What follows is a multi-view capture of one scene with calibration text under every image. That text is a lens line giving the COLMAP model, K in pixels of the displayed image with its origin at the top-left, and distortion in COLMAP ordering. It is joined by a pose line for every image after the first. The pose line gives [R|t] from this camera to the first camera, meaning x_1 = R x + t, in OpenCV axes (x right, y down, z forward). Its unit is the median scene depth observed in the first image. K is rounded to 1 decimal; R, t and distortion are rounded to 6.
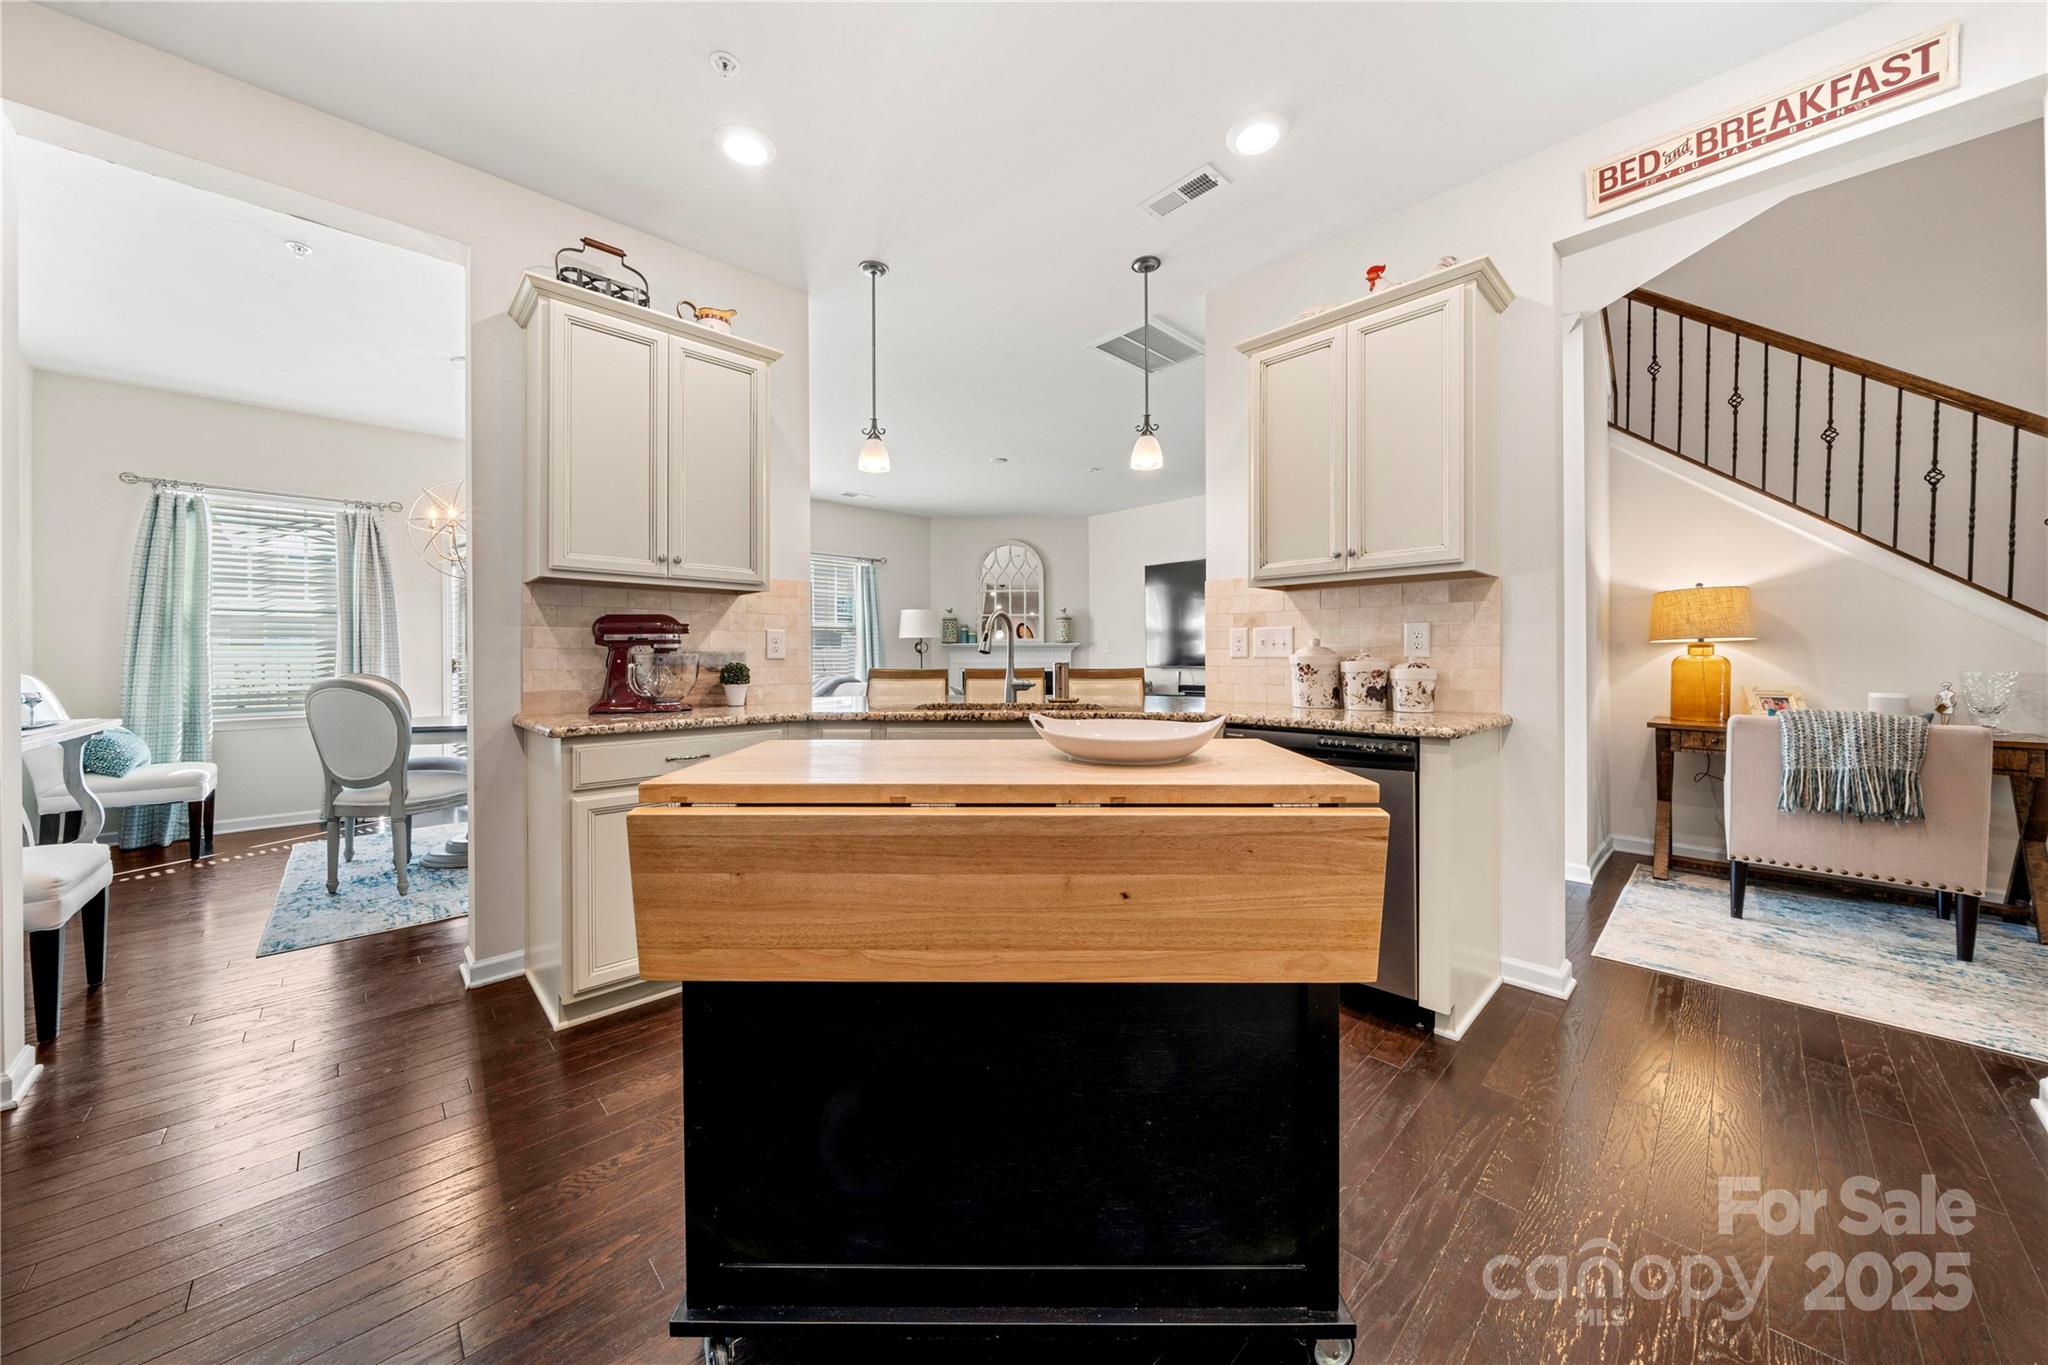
lens RADIAL K [[694.3, 0, 1025.4], [0, 694.3, 673.5], [0, 0, 1]] dist [-0.006234, 0.000037]
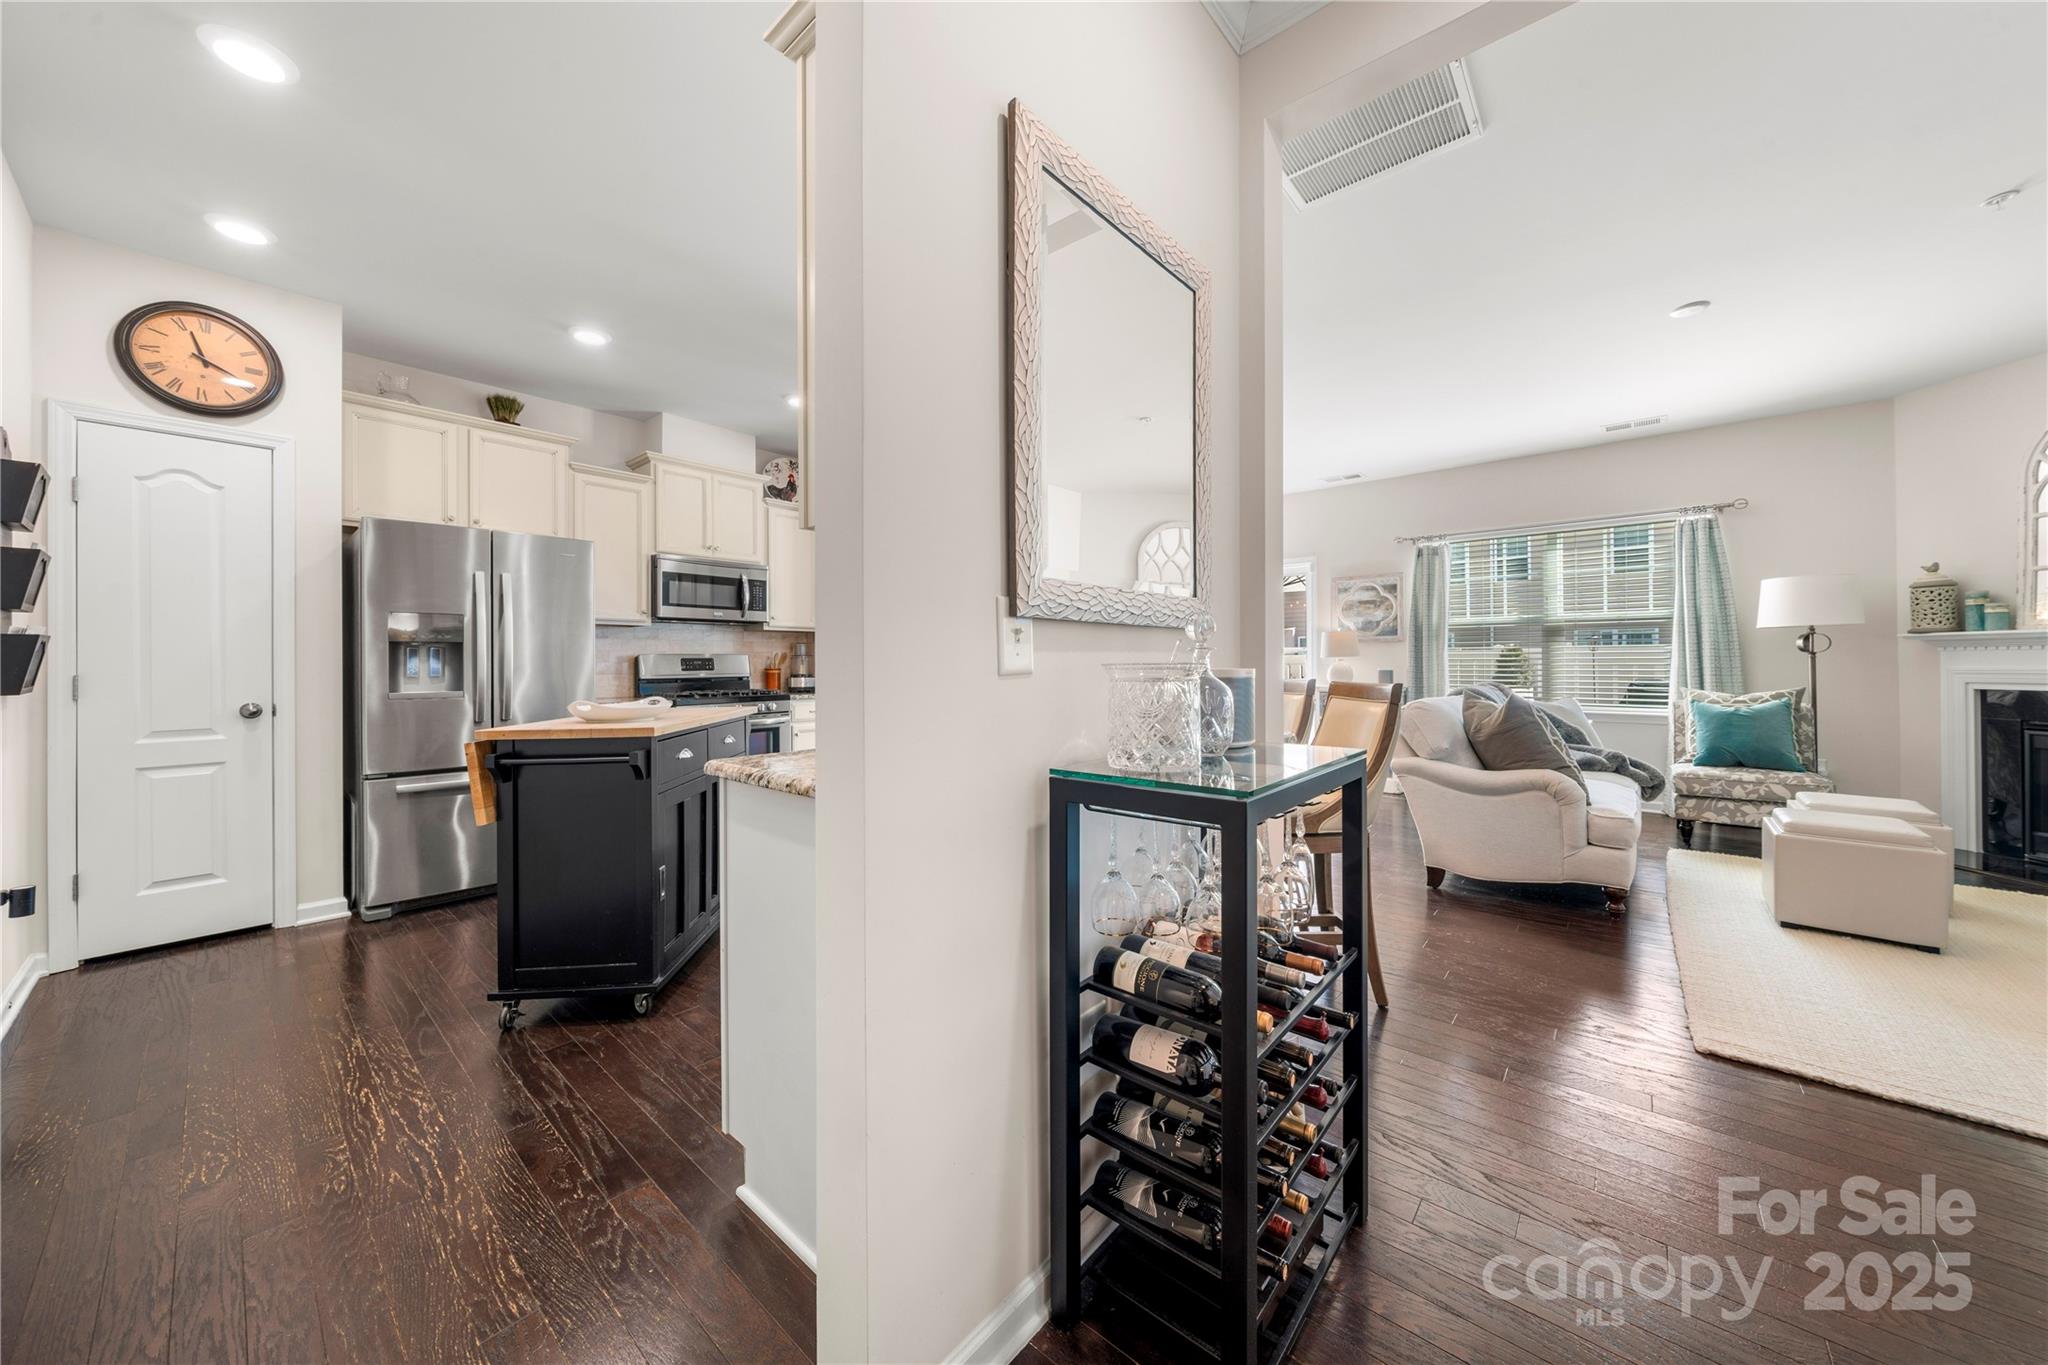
lens RADIAL K [[694.3, 0, 1025.4], [0, 694.3, 673.5], [0, 0, 1]] dist [-0.006234, 0.000037]
pose [[0.087593, 0.016195, -0.996025, 0.709105], [-0.017694, 0.999735, 0.014699, -0.019211], [0.995999, 0.016336, 0.087857, 0.638267]]
